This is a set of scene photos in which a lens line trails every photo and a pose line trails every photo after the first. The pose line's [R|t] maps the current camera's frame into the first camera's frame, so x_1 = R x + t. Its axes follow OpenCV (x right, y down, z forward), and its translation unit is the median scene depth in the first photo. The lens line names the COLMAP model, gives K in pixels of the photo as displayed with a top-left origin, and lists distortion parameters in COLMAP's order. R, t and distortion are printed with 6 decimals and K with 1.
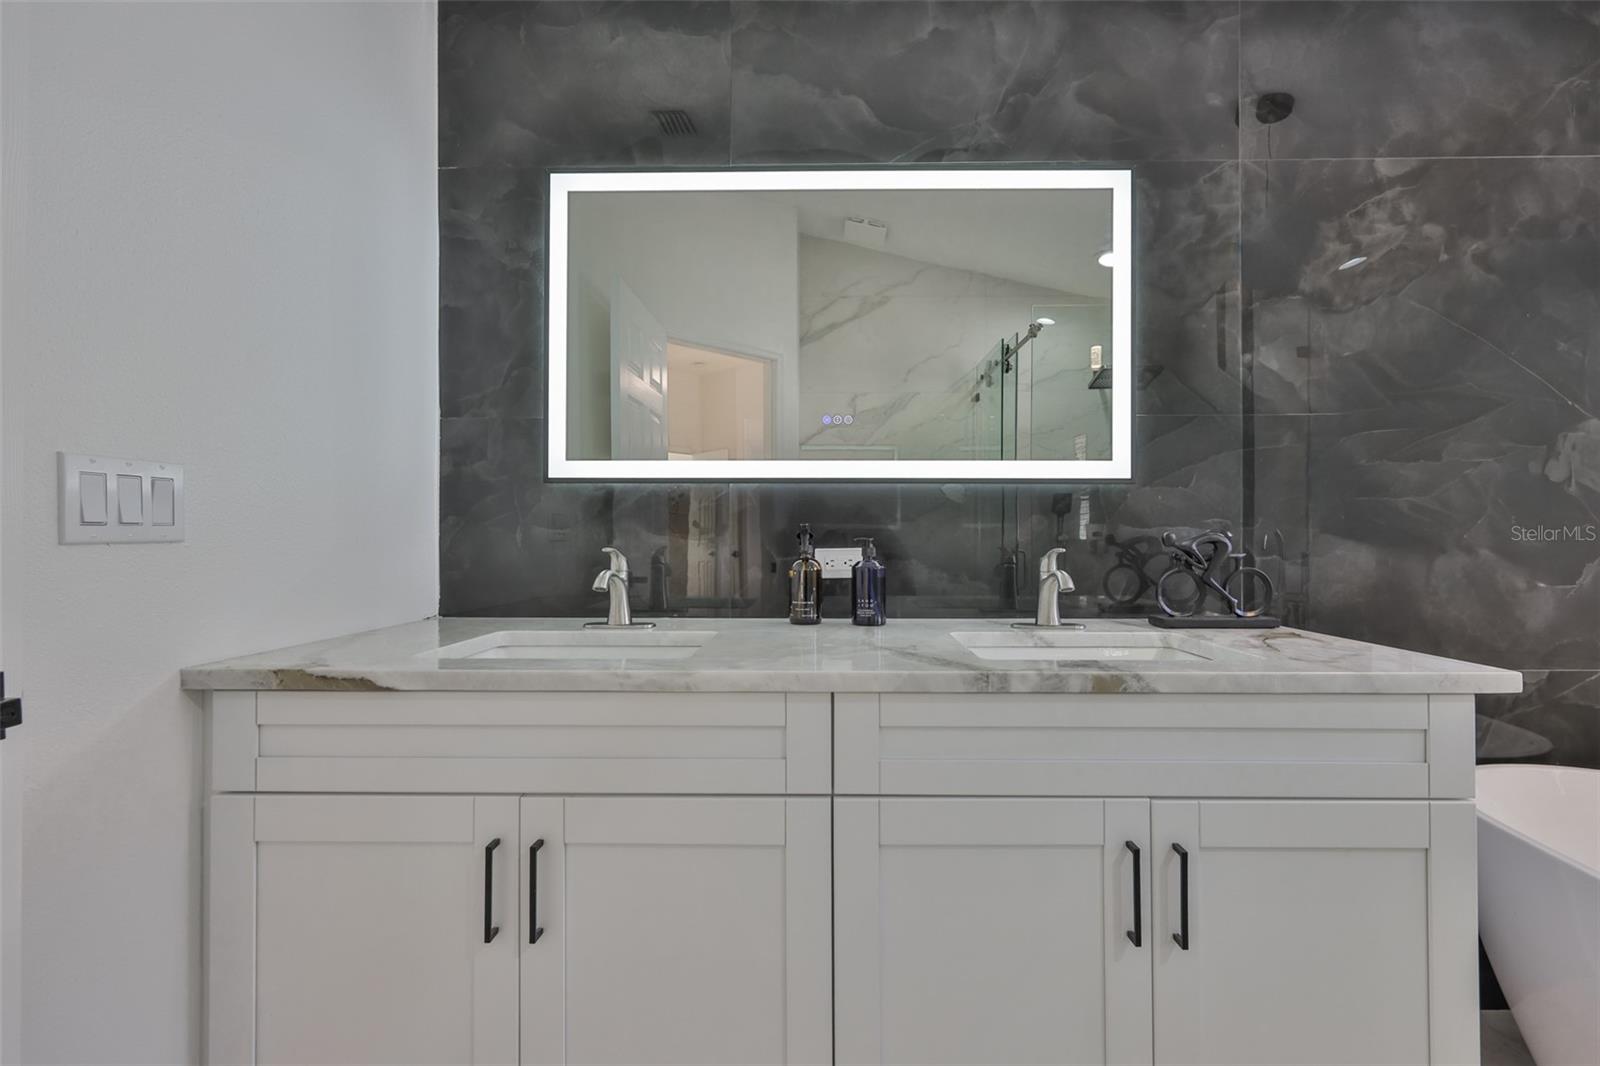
lens RADIAL K [[693.4, 0, 811.9], [0, 693.4, 530.5], [0, 0, 1]] dist [-0.000841, 0.000213]
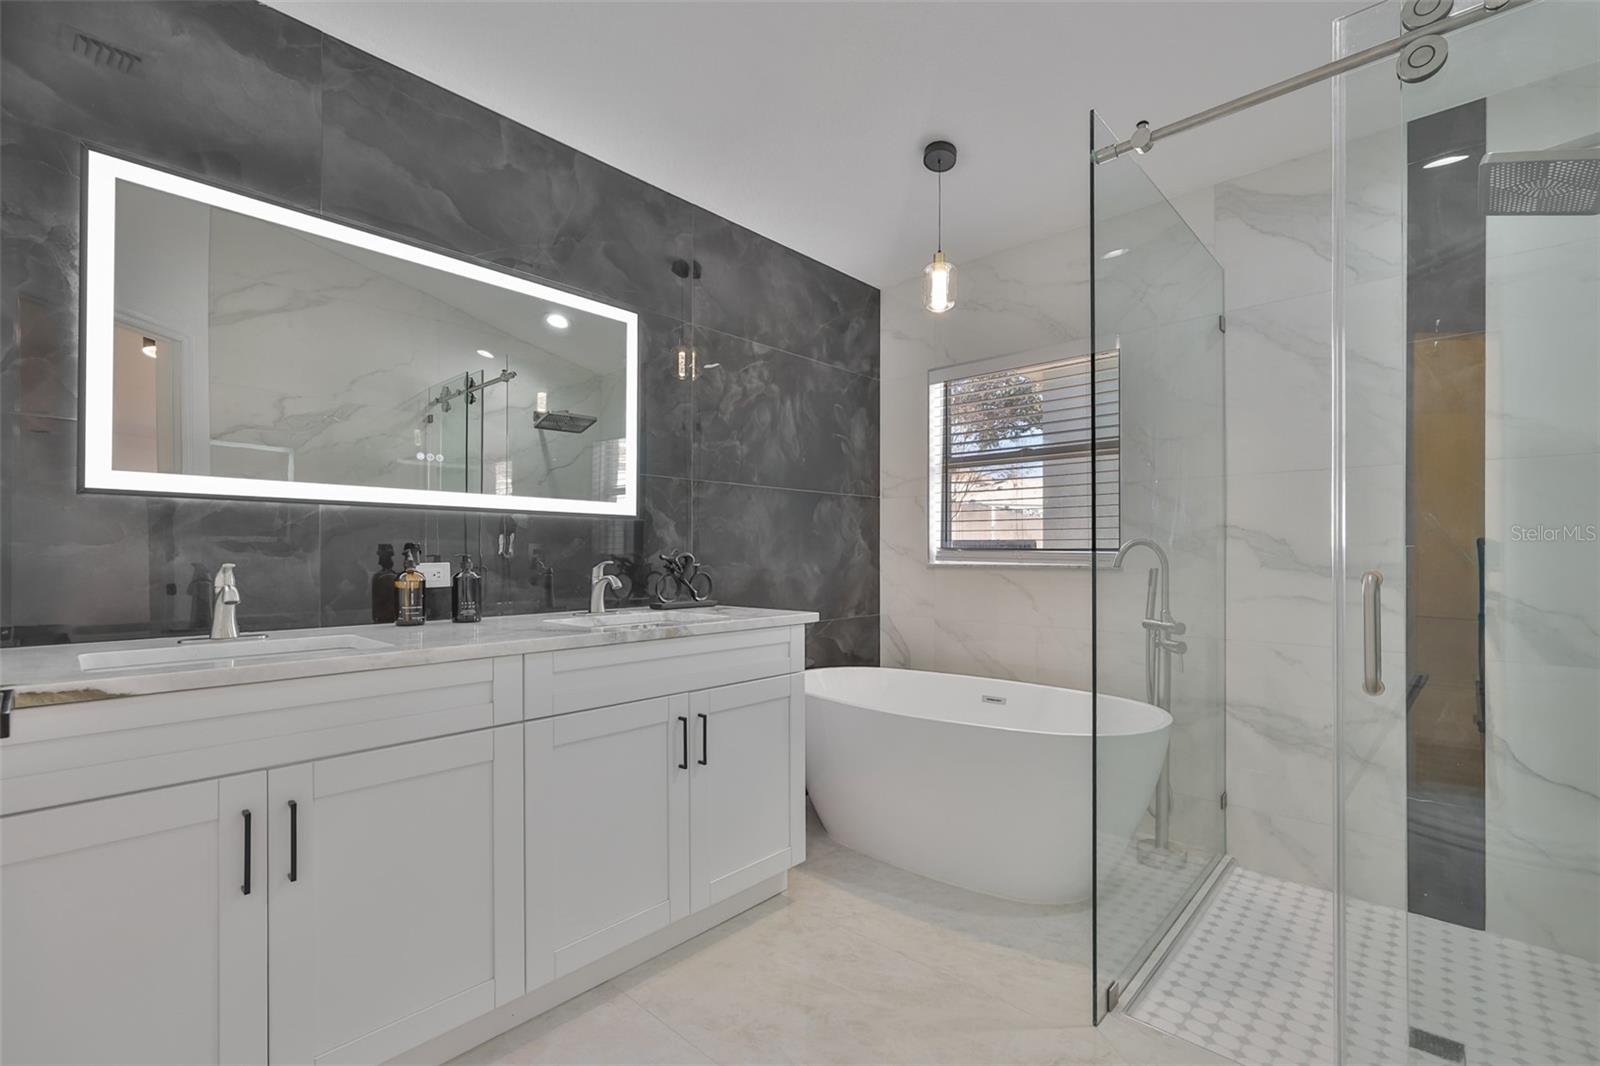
lens RADIAL K [[693.4, 0, 803.9], [0, 693.4, 548.2], [0, 0, 1]] dist [-0.000841, 0.000213]
pose [[0.670225, 0.006336, 0.742130, -0.421976], [-0.007312, 0.999971, -0.001933, -0.002610], [-0.742122, -0.004131, 0.670253, -0.298155]]
